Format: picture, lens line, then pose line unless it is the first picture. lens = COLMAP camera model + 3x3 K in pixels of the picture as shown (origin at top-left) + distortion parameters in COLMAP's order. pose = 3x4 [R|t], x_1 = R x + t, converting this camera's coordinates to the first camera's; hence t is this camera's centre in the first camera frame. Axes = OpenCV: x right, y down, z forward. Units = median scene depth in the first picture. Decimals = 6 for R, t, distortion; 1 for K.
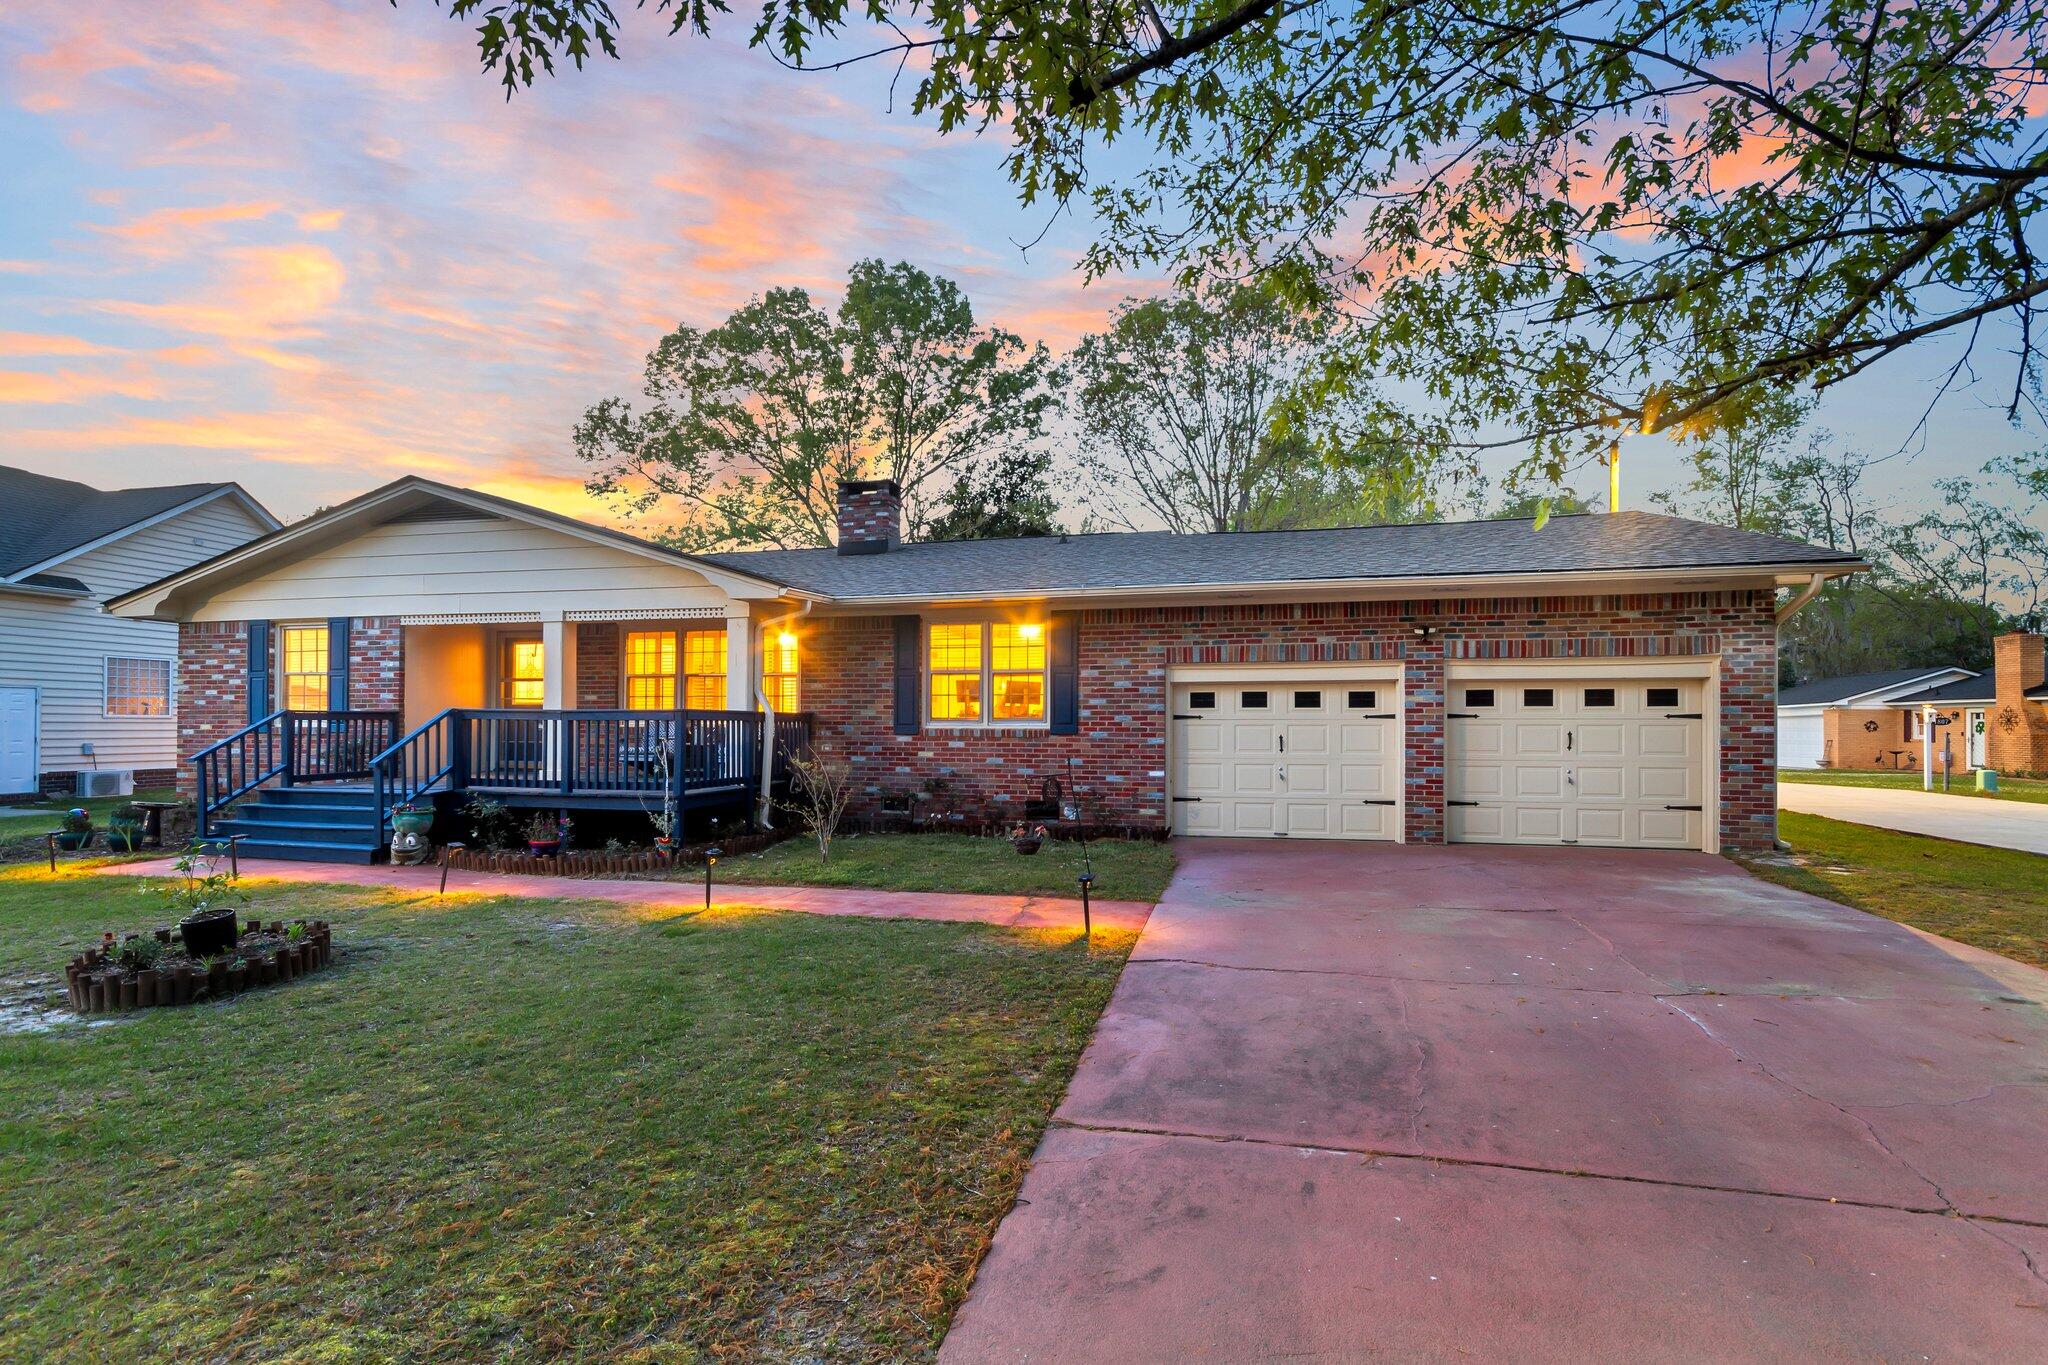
lens RADIAL K [[1026.0, 0, 1007.7], [0, 1026.0, 712.0], [0, 0, 1]] dist [0.004074, 0.000770]
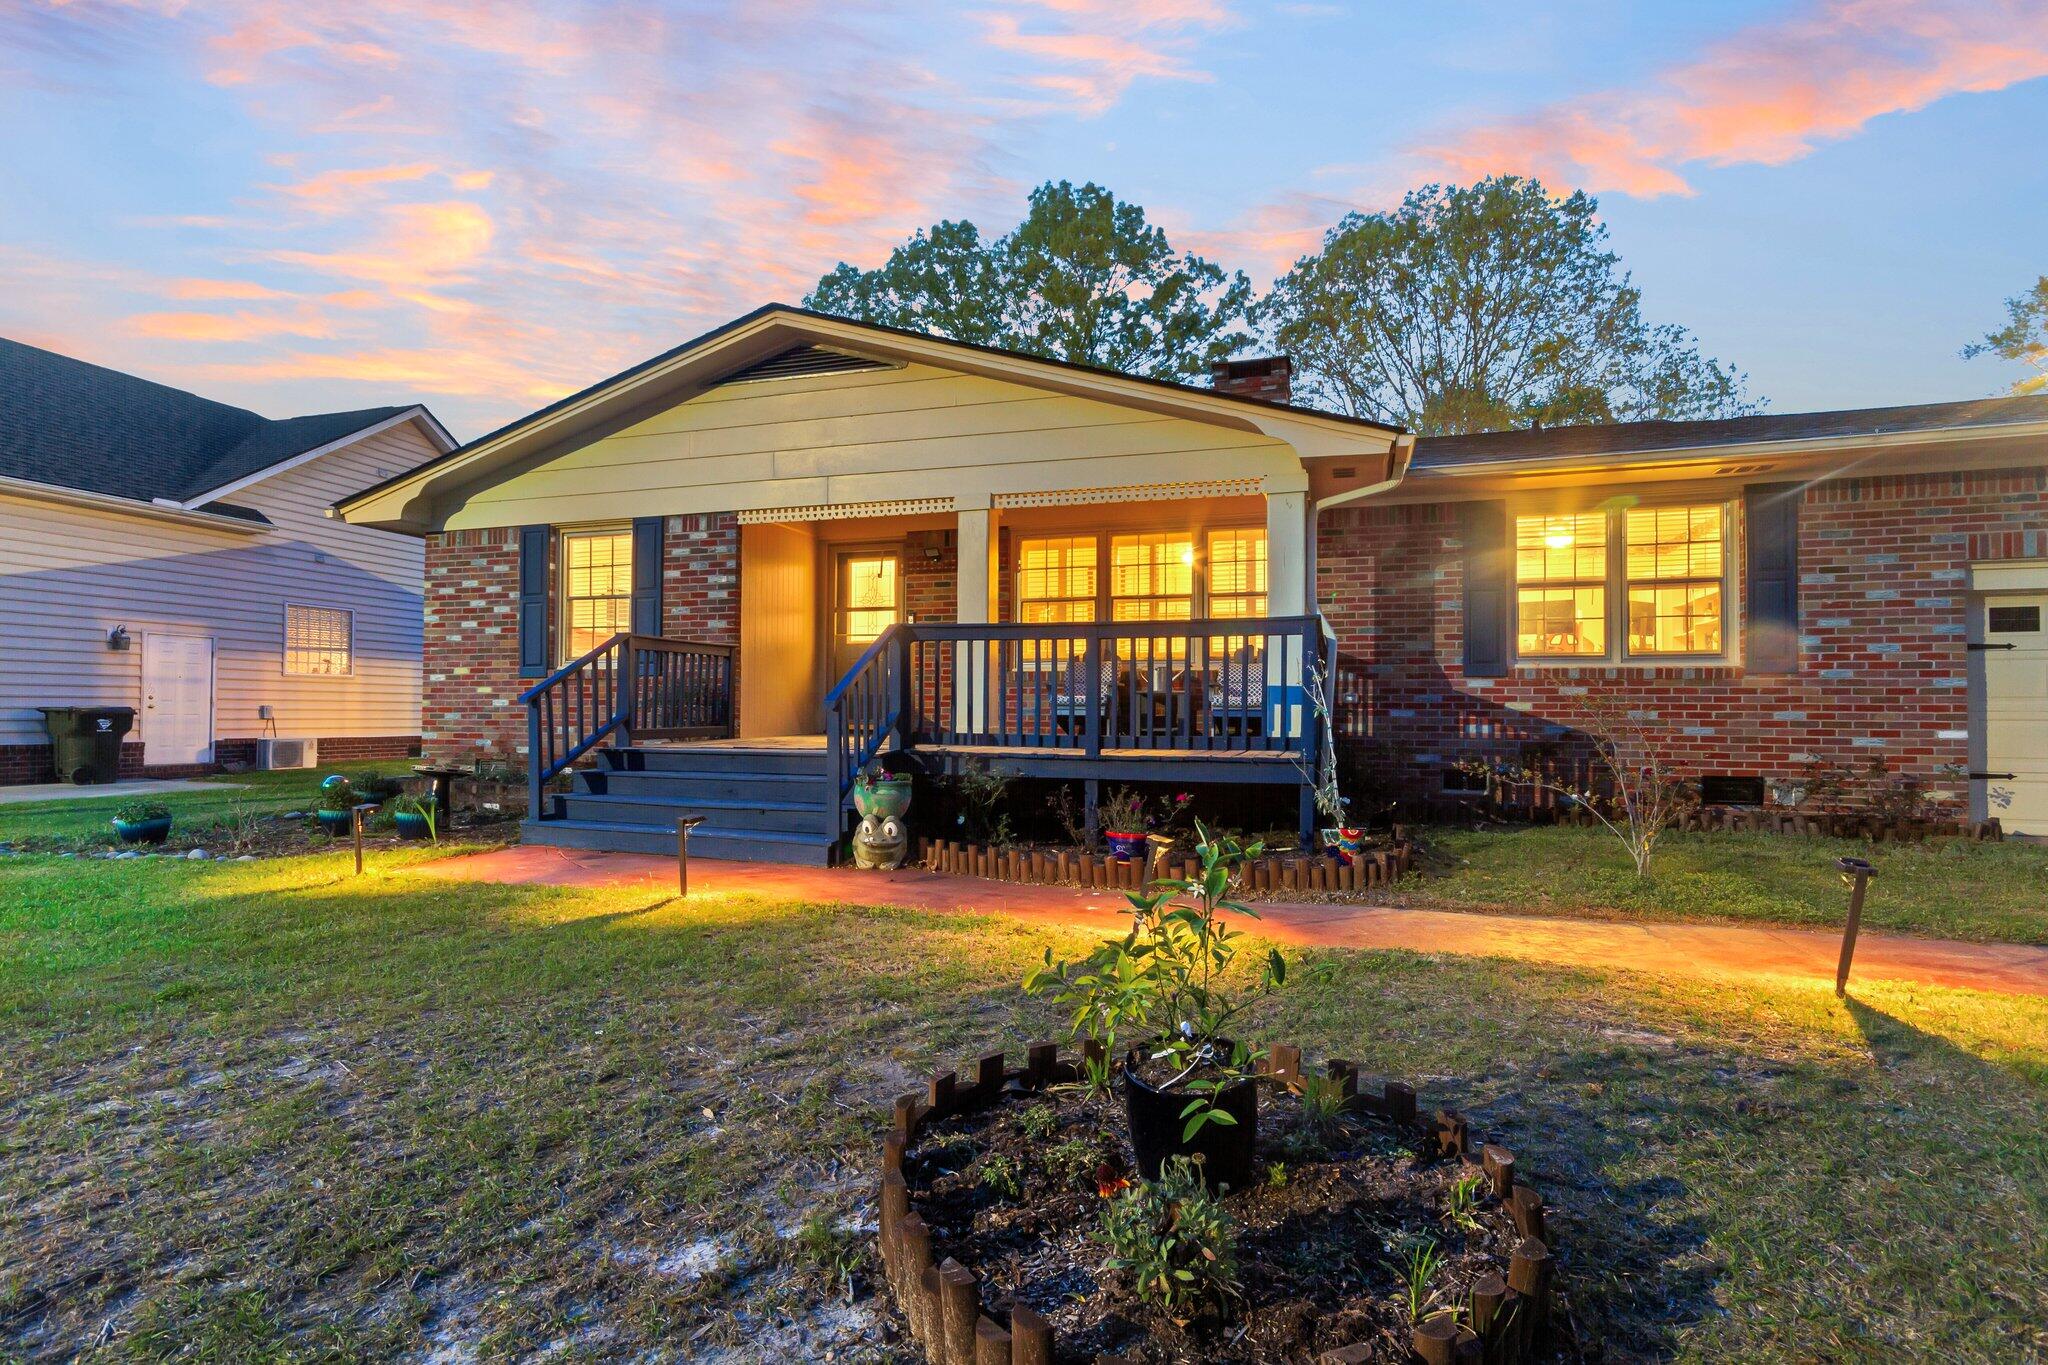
lens RADIAL K [[1027.5, 0, 989.4], [0, 1027.5, 696.2], [0, 0, 1]] dist [-0.001209, 0.008310]
pose [[0.997601, 0.002806, -0.069164, -0.366863], [-0.003244, 0.999975, -0.006221, 0.038839], [0.069144, 0.006430, 0.997586, 0.299831]]
